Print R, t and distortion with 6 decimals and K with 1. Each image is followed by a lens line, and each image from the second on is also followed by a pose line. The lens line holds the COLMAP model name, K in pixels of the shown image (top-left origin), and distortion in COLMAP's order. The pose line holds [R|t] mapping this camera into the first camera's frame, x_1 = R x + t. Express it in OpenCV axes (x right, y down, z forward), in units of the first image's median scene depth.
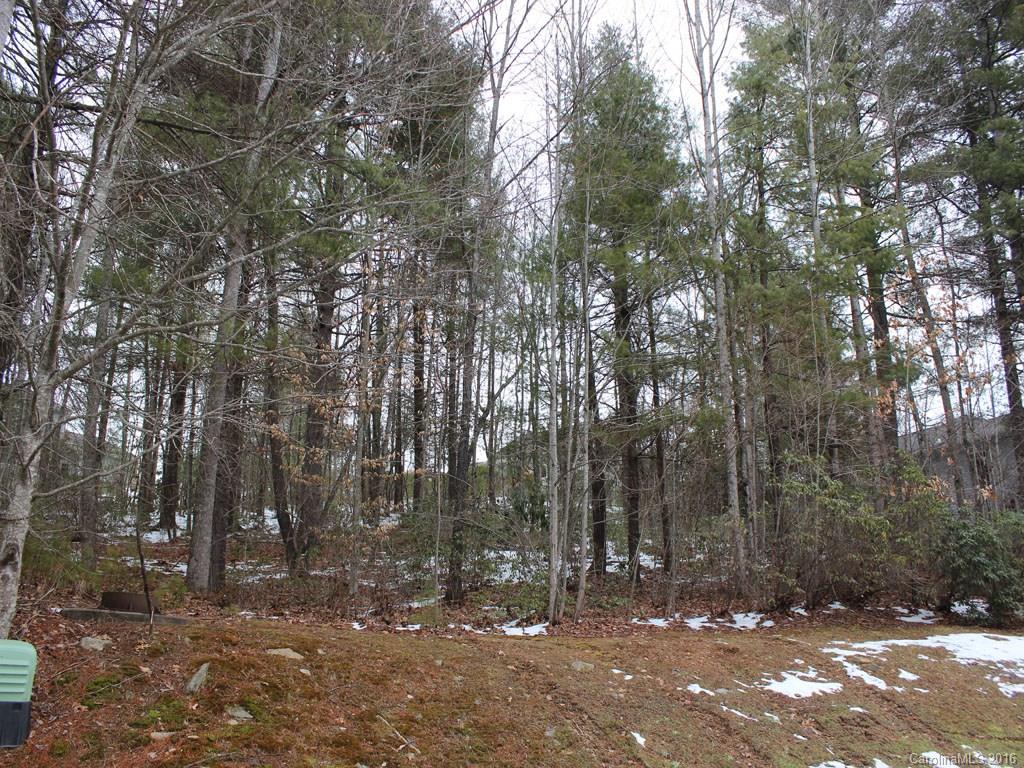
lens RADIAL K [[845.6, 0, 512.0], [0, 845.6, 384.0], [0, 0, 1]] dist [-0.164537, 0.131078]
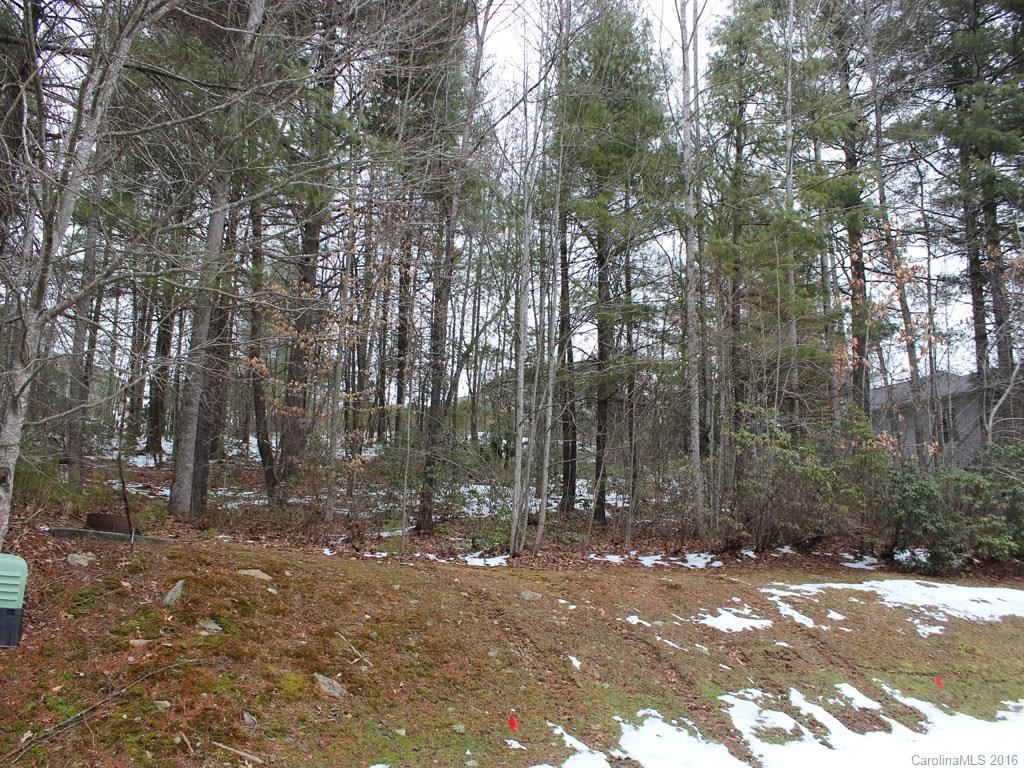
lens RADIAL K [[845.6, 0, 512.0], [0, 845.6, 384.0], [0, 0, 1]] dist [-0.164537, 0.131078]
pose [[0.999282, 0.035514, 0.013213, 0.024631], [-0.036427, 0.996378, 0.076837, -0.011730], [-0.010436, -0.077263, 0.996956, -0.044556]]
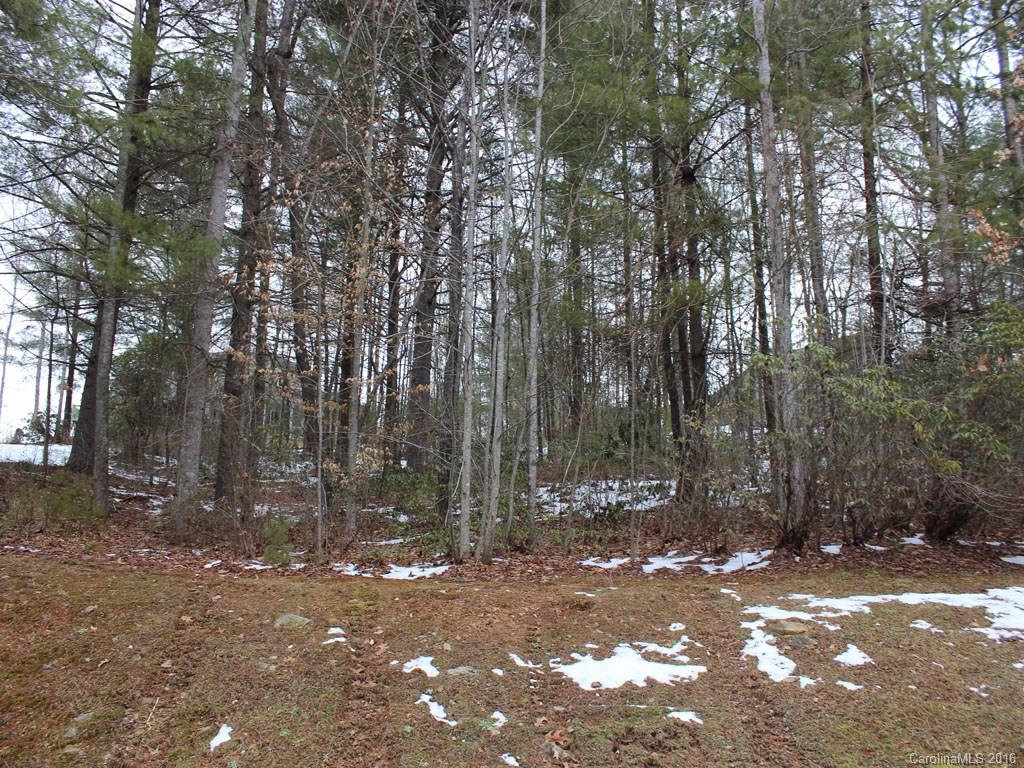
lens RADIAL K [[845.6, 0, 512.0], [0, 845.6, 384.0], [0, 0, 1]] dist [-0.164537, 0.131078]
pose [[0.940351, -0.069284, -0.333077, 0.350567], [0.093167, 0.994060, 0.056254, 0.079429], [0.327201, -0.083930, 0.941220, 0.282578]]
